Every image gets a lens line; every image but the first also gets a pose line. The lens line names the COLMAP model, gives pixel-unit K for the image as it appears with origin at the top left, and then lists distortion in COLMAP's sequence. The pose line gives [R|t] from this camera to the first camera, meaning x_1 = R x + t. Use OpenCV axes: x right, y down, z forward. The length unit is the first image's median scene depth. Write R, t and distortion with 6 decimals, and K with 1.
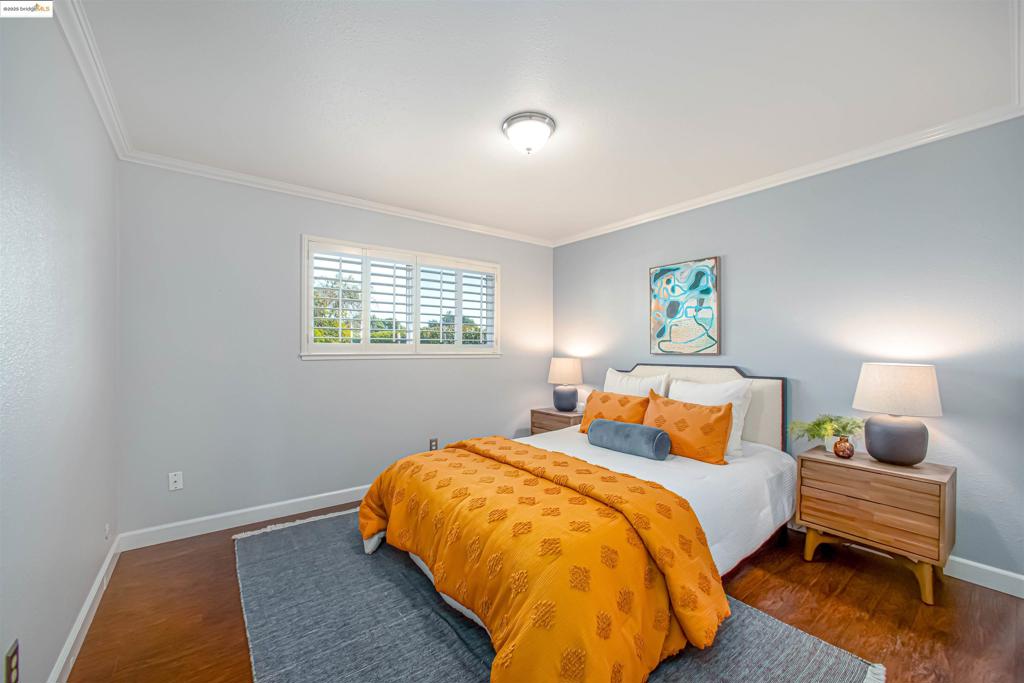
lens RADIAL K [[410.6, 0, 512.9], [0, 410.6, 377.7], [0, 0, 1]] dist [0.000291, 0.000101]
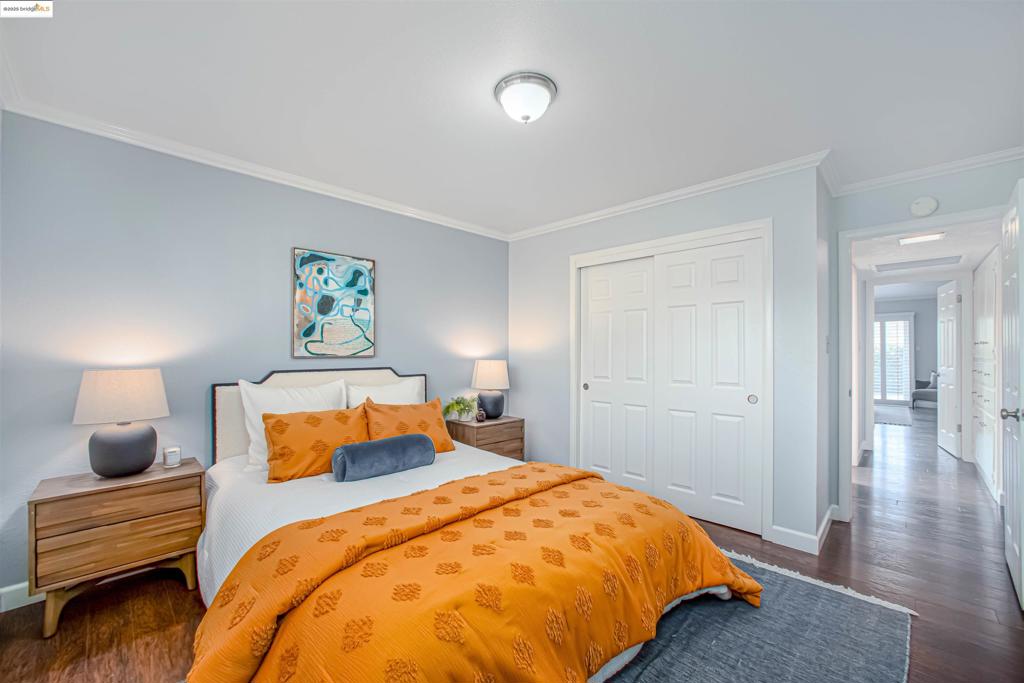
lens RADIAL K [[424.4, 0, 512.0], [0, 424.4, 356.0], [0, 0, 1]] dist [0.000725, 0.000297]
pose [[-0.142445, -0.006661, 0.989780, -0.548730], [0.075583, 0.996984, 0.017587, -0.047943], [-0.986913, 0.077316, -0.141512, 0.765977]]
